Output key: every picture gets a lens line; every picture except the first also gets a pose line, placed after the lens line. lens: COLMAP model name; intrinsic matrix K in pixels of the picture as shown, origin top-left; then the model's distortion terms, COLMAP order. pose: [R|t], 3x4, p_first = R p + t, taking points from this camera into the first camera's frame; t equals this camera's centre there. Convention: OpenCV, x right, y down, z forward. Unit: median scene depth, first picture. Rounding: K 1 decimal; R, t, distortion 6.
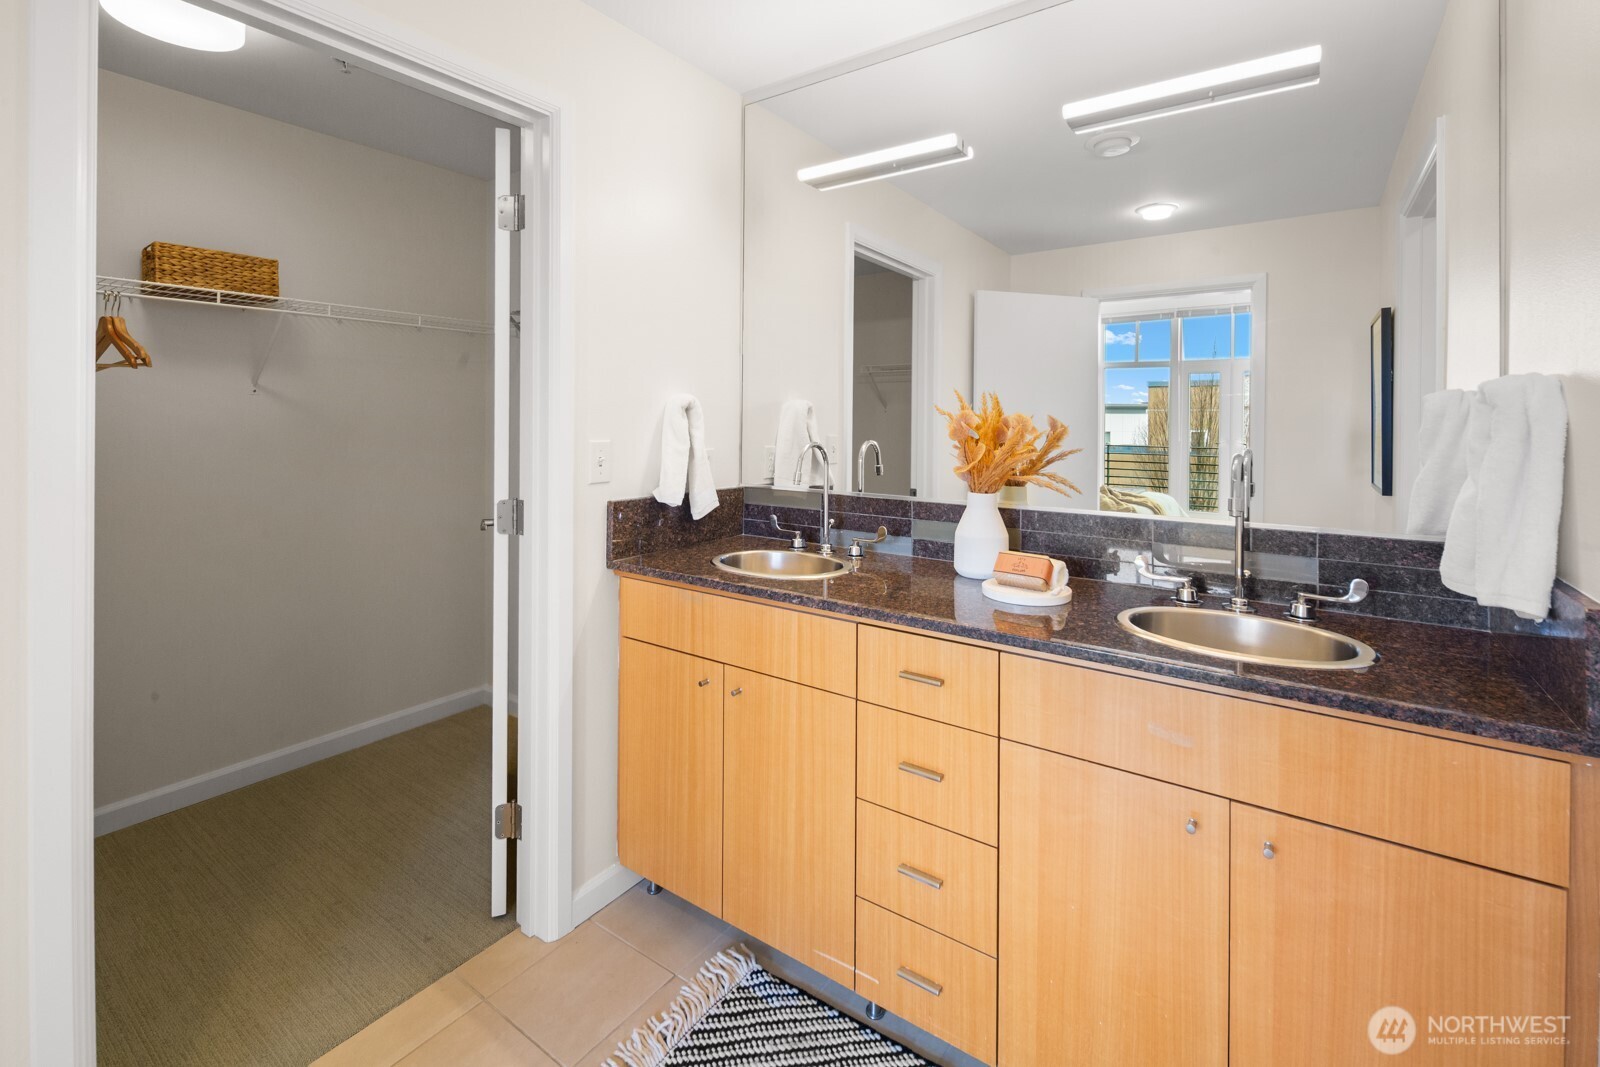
lens RADIAL K [[708.7, 0, 801.6], [0, 708.7, 429.0], [0, 0, 1]] dist [-0.000366, -0.000502]
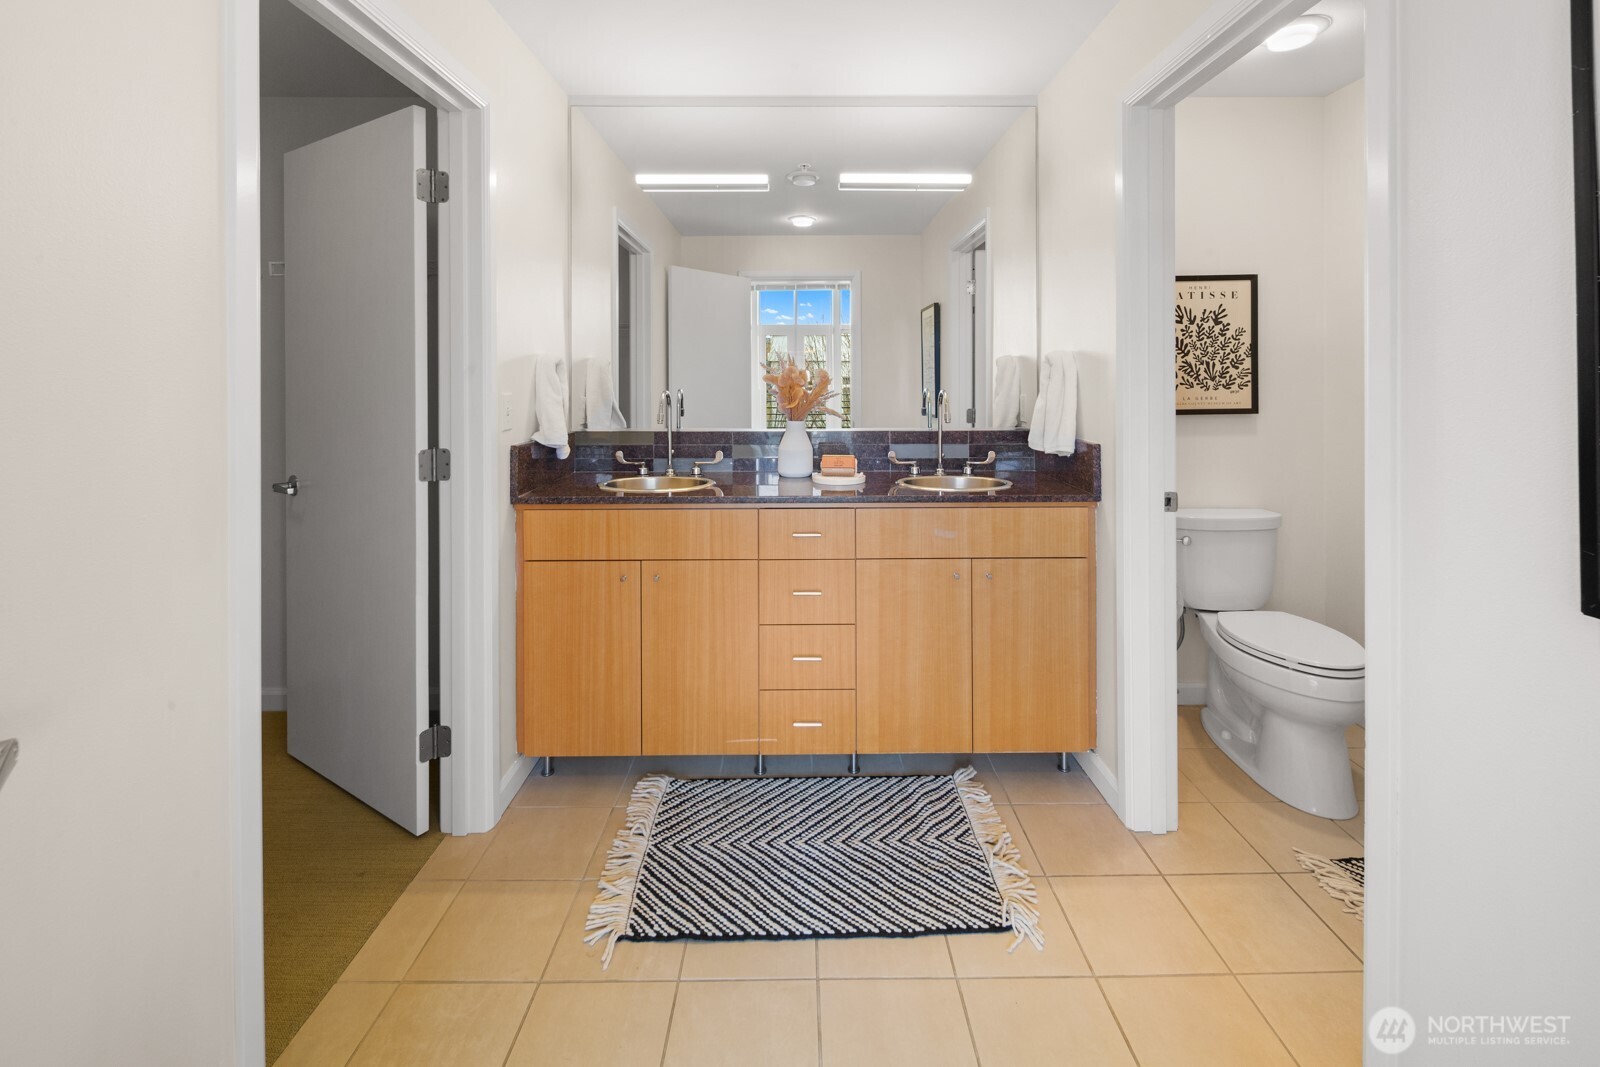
lens RADIAL K [[701.4, 0, 803.4], [0, 701.4, 392.2], [0, 0, 1]] dist [0.003368, -0.000430]
pose [[0.813964, -0.024279, 0.580408, -0.593156], [0.016714, 0.999691, 0.018379, 0.001390], [-0.580675, -0.005259, 0.814119, -0.222696]]
